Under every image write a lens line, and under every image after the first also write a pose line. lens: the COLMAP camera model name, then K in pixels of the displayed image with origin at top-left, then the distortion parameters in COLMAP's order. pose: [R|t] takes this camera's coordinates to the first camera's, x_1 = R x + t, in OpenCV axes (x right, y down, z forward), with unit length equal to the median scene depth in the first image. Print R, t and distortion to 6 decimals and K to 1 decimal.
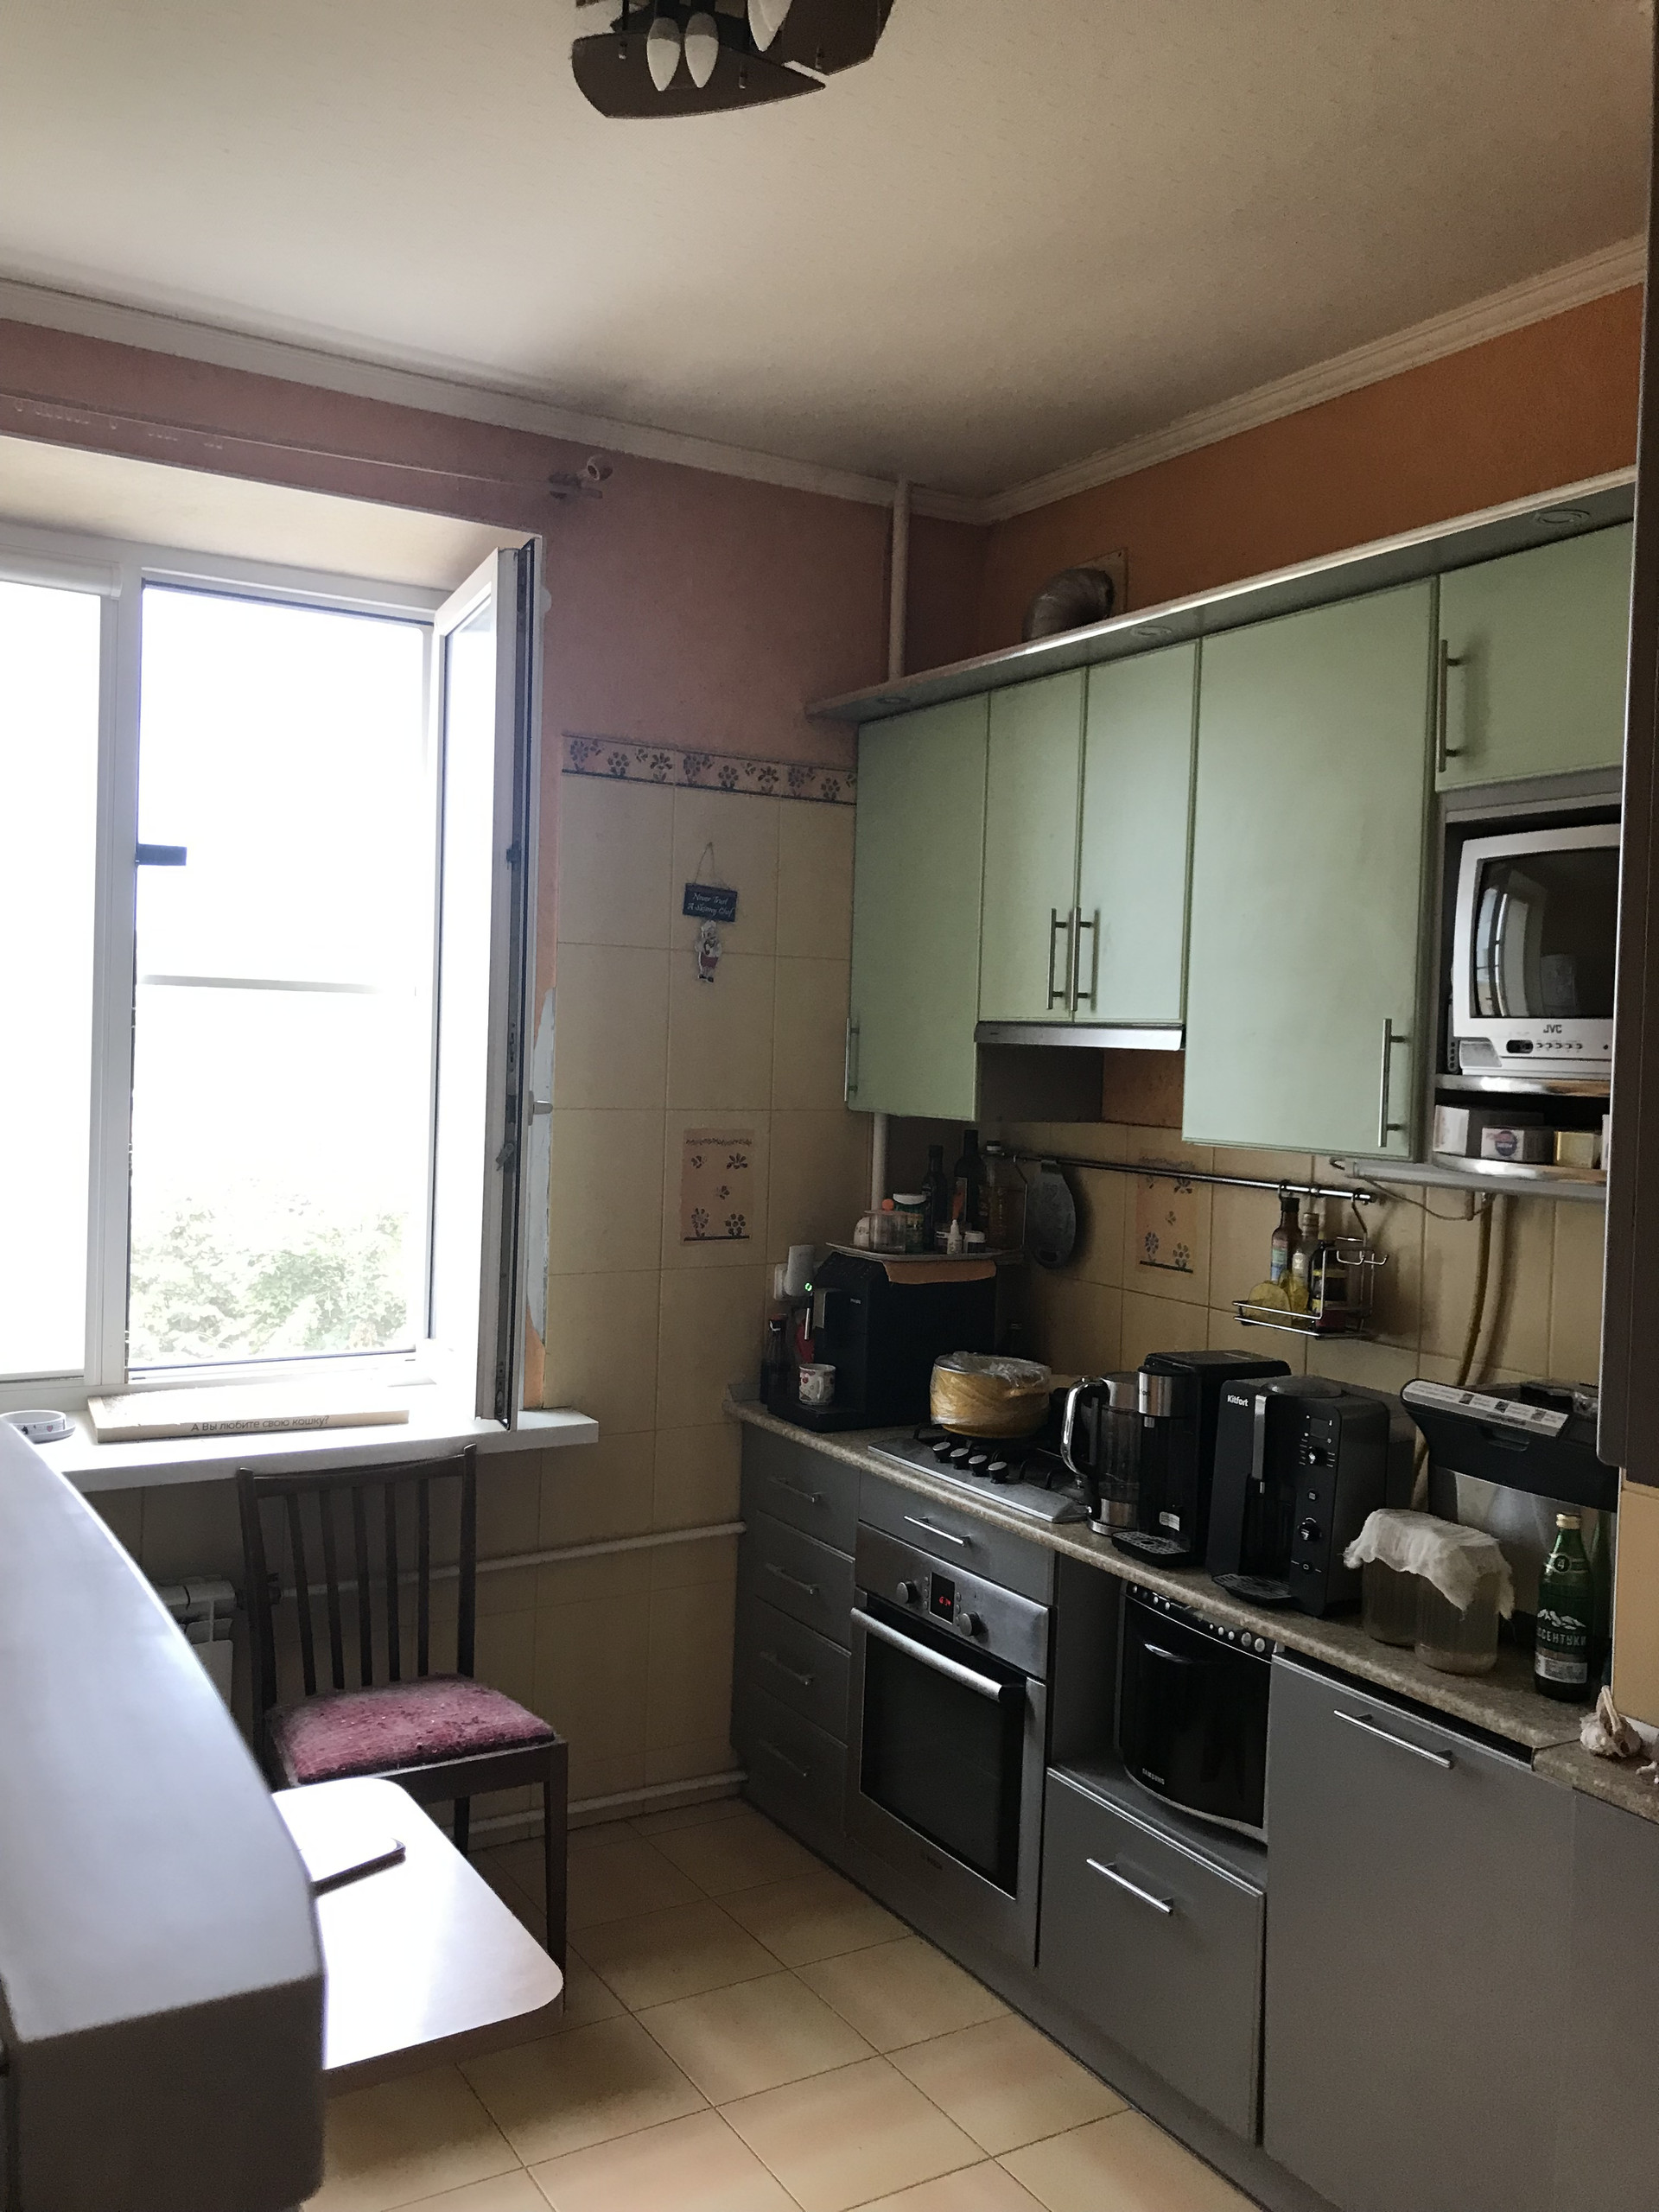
lens RADIAL K [[1828.4, 0, 829.5], [0, 1828.4, 1106.0], [0, 0, 1]] dist [0.046325, -0.064763]
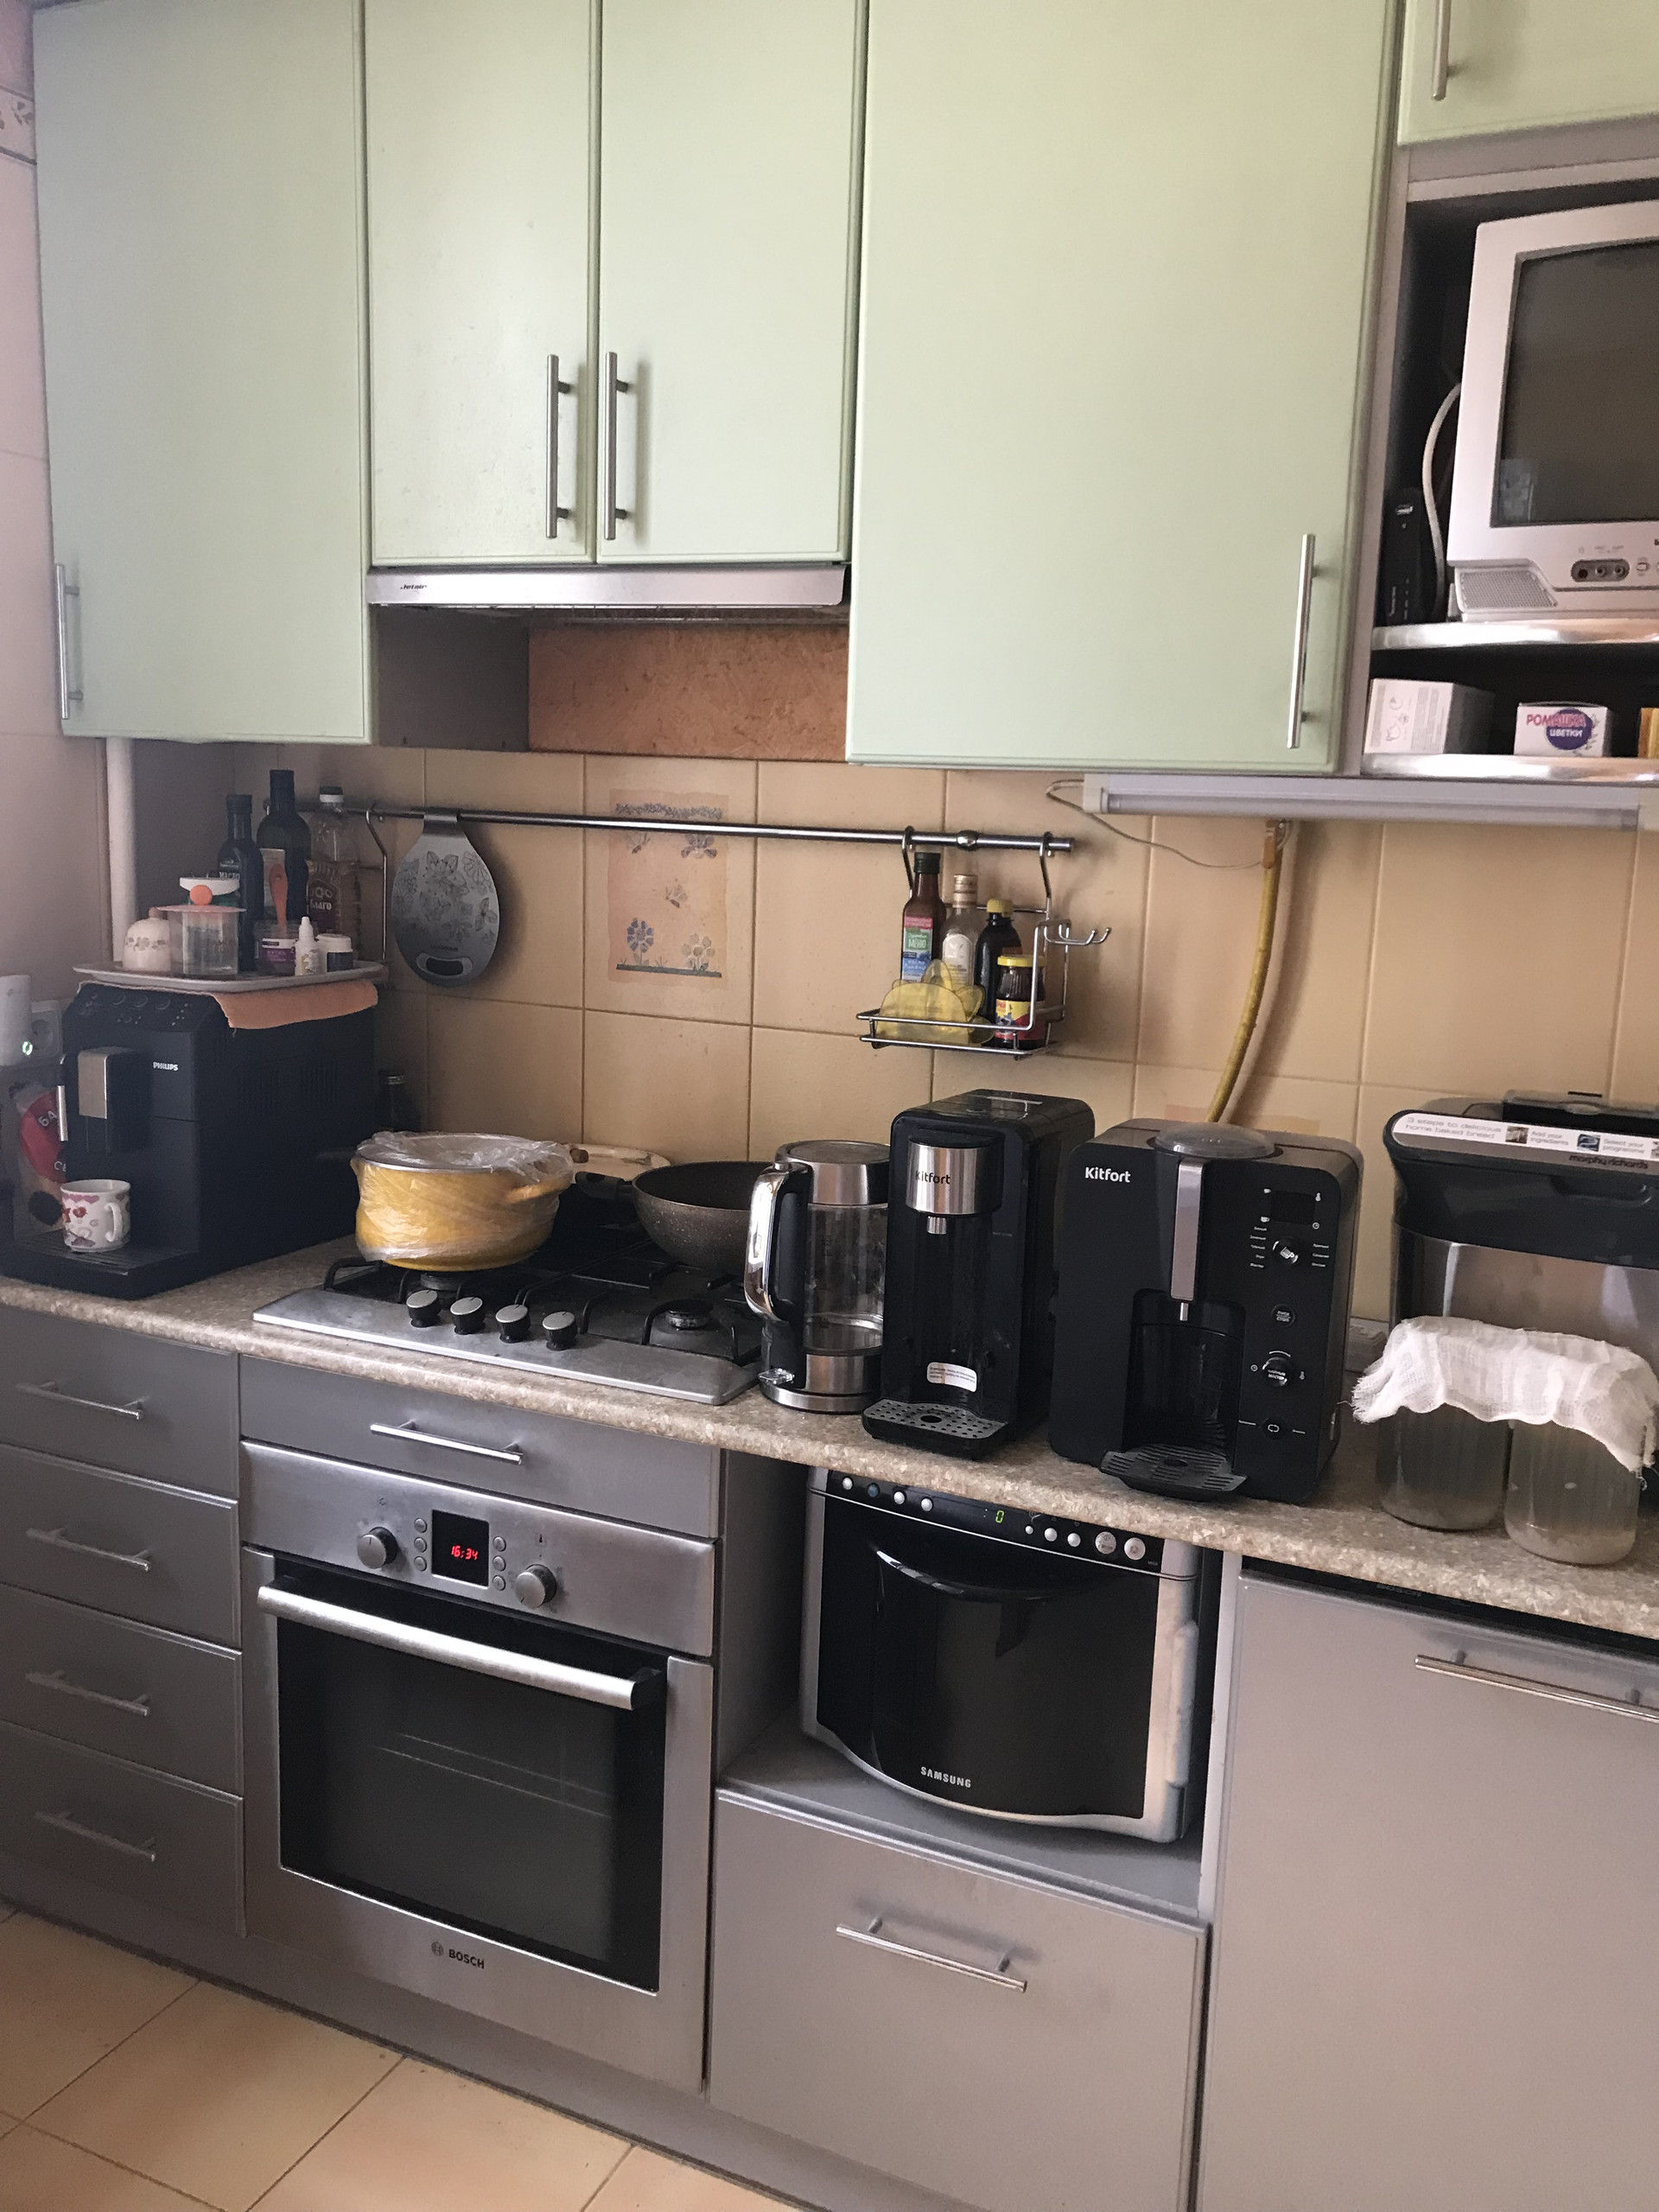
lens RADIAL K [[1828.4, 0, 829.5], [0, 1828.4, 1106.0], [0, 0, 1]] dist [0.046325, -0.064763]
pose [[0.822524, -0.104248, 0.559094, -0.160087], [0.013245, 0.986302, 0.164419, 0.031467], [-0.568576, -0.127833, 0.812638, 0.476778]]
